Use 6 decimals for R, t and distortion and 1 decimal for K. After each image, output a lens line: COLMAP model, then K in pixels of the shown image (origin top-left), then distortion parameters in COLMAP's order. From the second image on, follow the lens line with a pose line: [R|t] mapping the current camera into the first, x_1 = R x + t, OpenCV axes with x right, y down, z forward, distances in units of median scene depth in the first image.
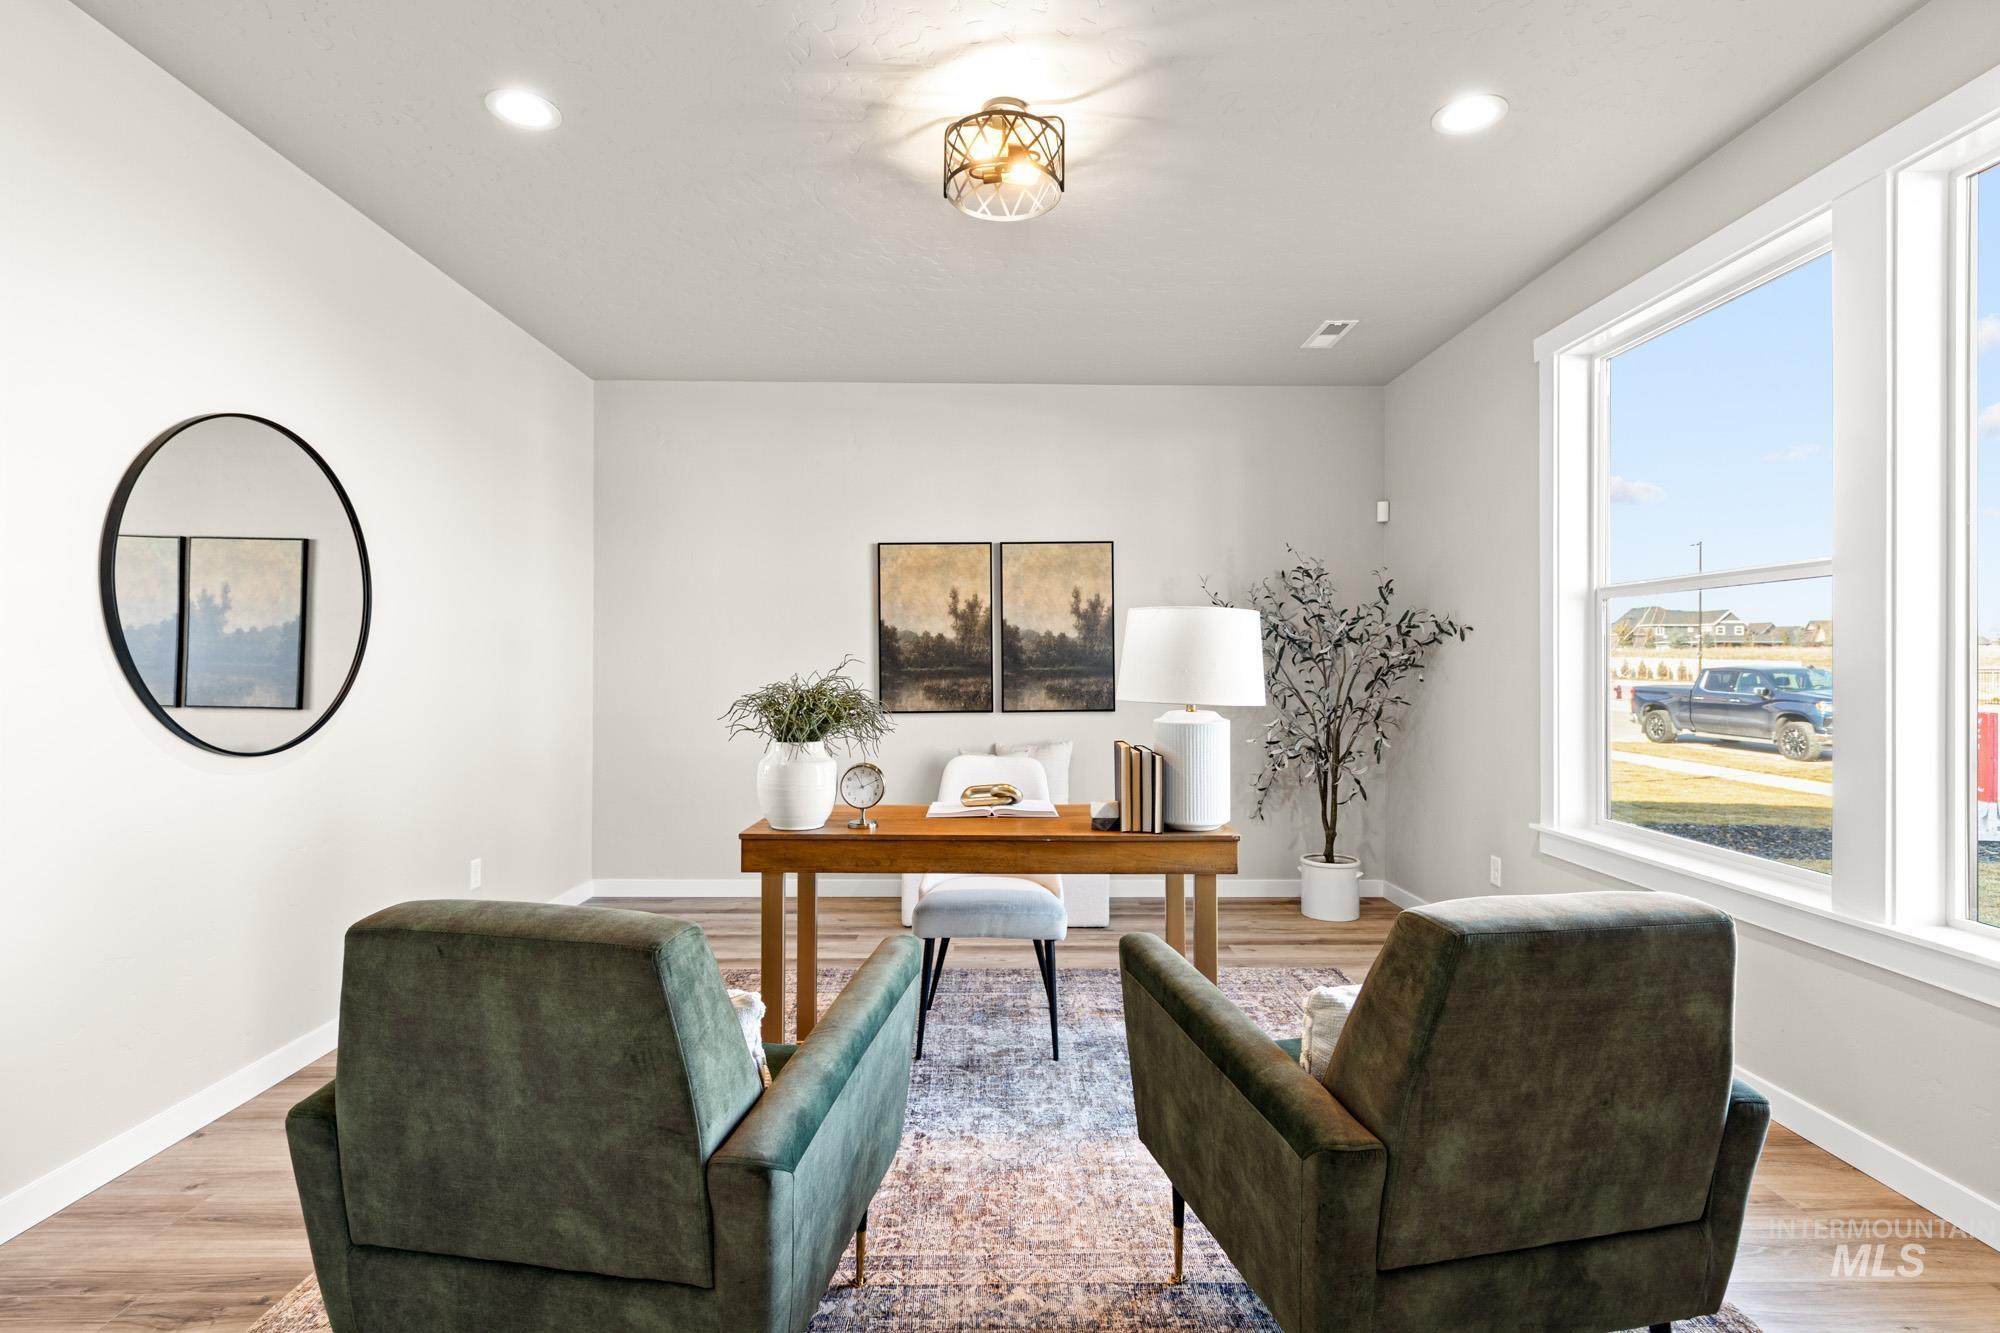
lens RADIAL K [[949.4, 0, 1002.1], [0, 949.4, 662.4], [0, 0, 1]] dist [0.009259, -0.003460]
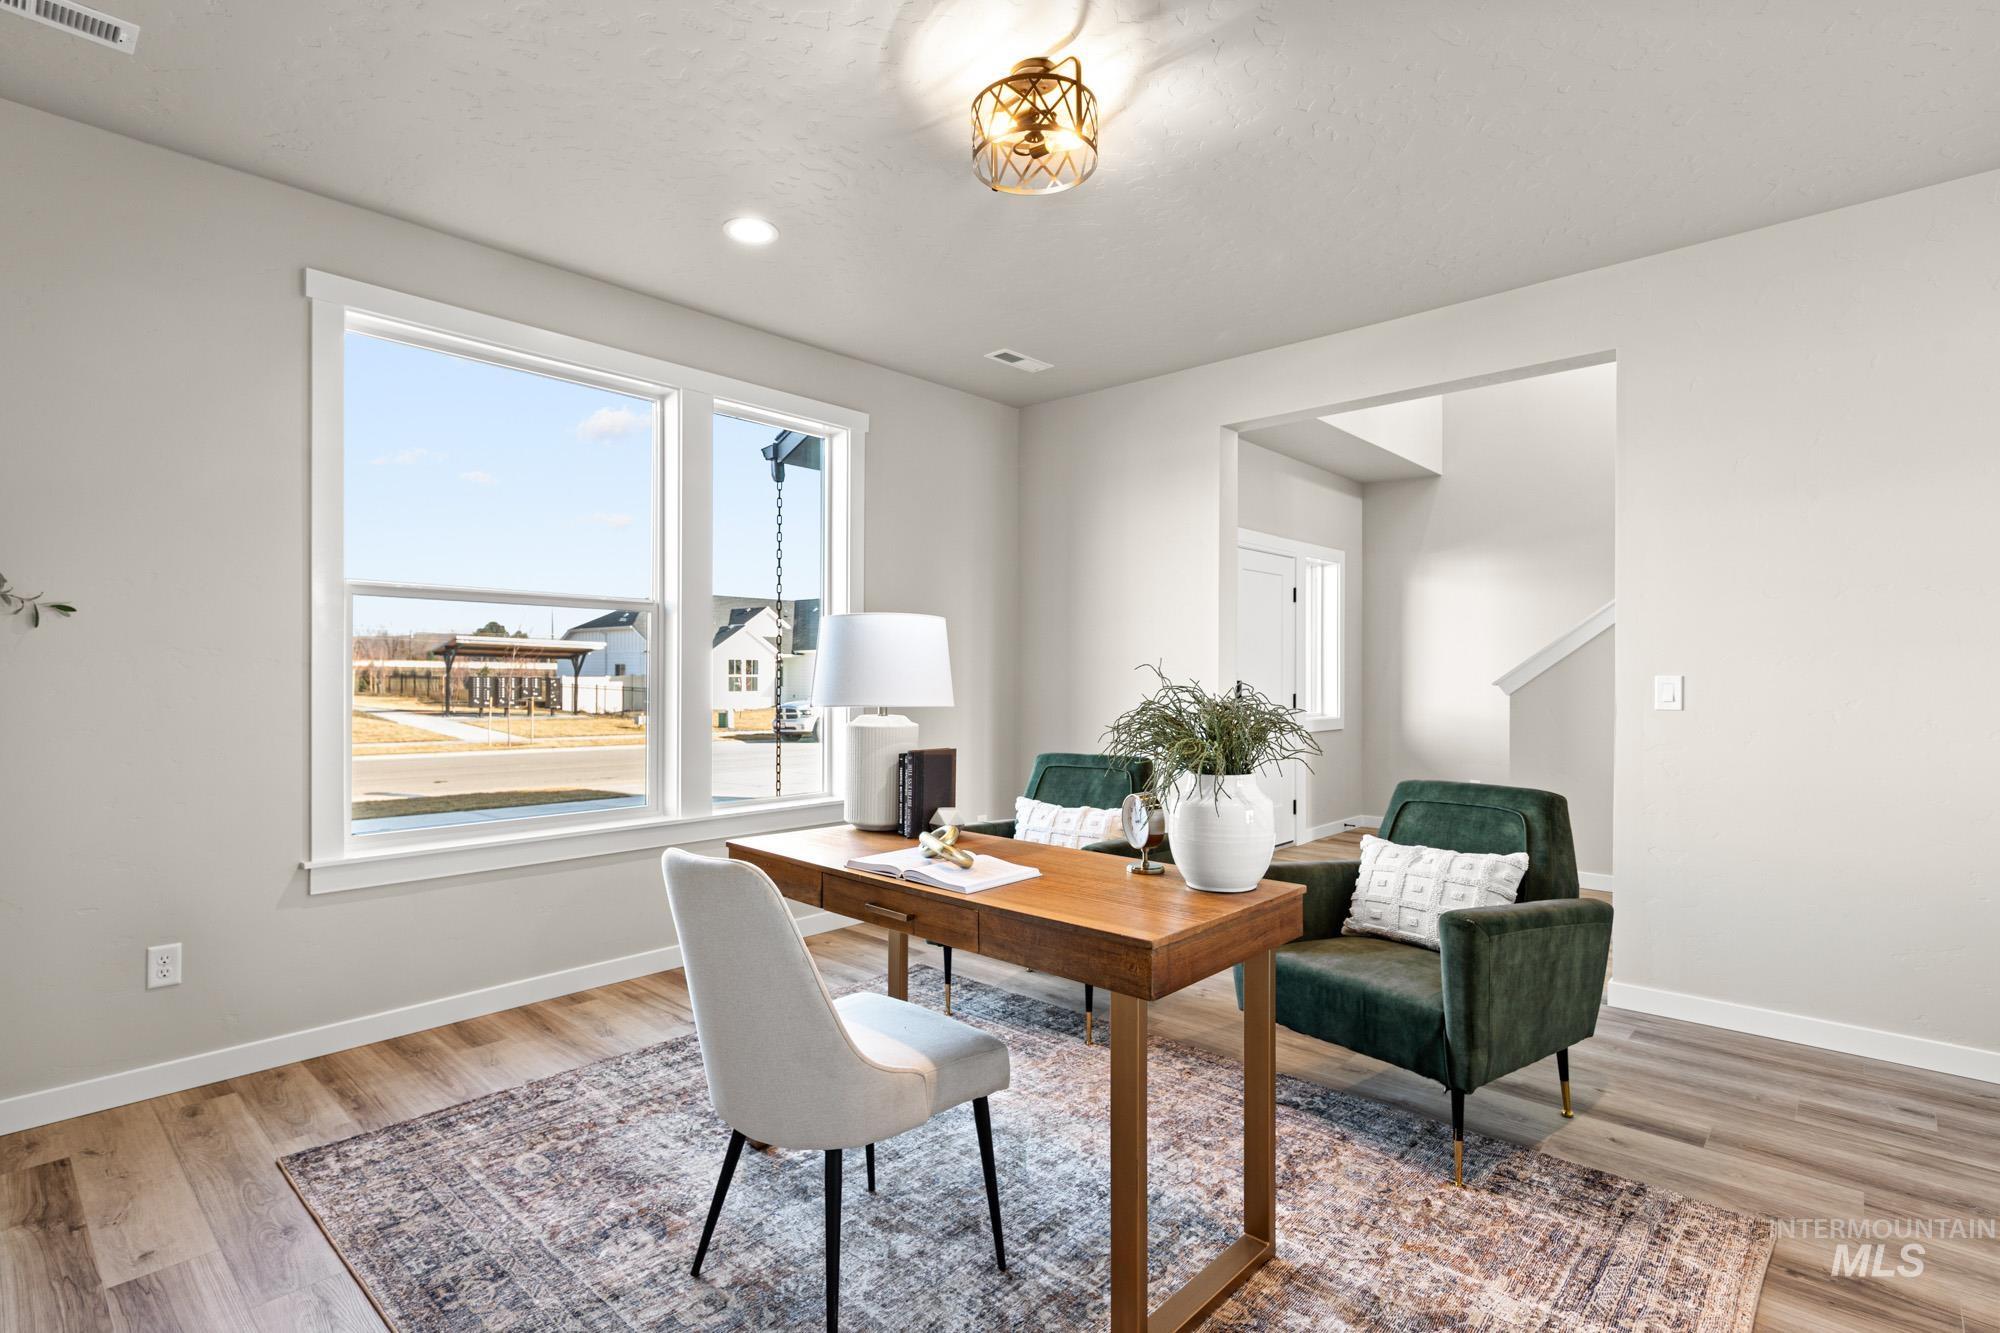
lens RADIAL K [[949.4, 0, 994.2], [0, 949.4, 668.6], [0, 0, 1]] dist [0.009259, -0.003460]
pose [[-0.716125, -0.001889, 0.697969, -0.532105], [-0.006315, 0.999973, -0.003773, 0.003316], [-0.697943, -0.007110, -0.716118, 1.446577]]
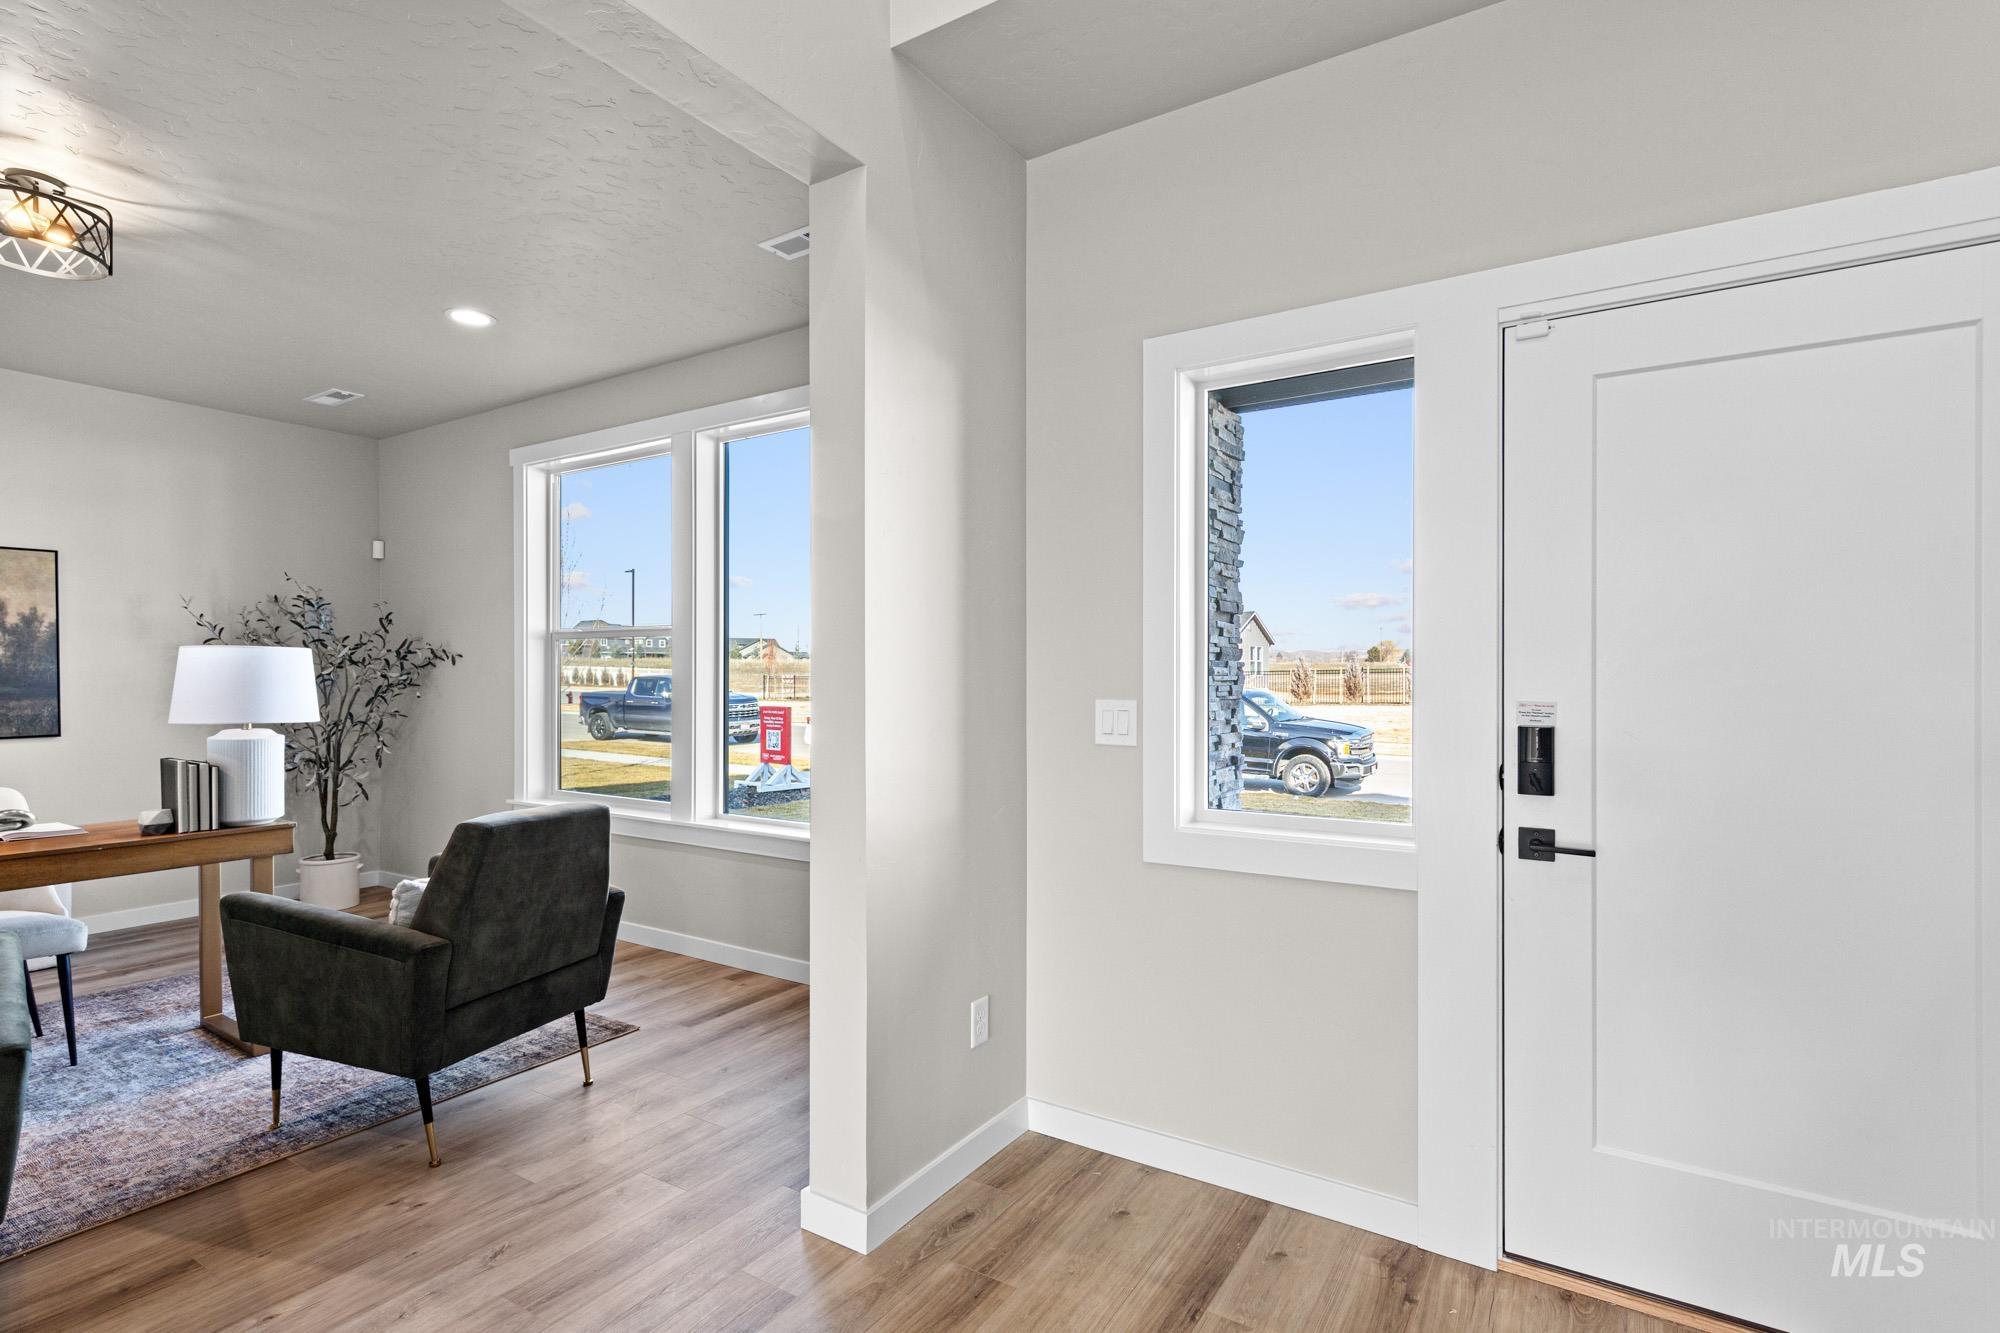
lens RADIAL K [[949.4, 0, 992.2], [0, 949.4, 677.3], [0, 0, 1]] dist [0.009259, -0.003460]
pose [[0.547166, -0.003465, 0.837017, -0.265497], [-0.003333, 0.999974, 0.006319, -0.023587], [-0.837017, -0.006247, 0.547141, -0.424663]]
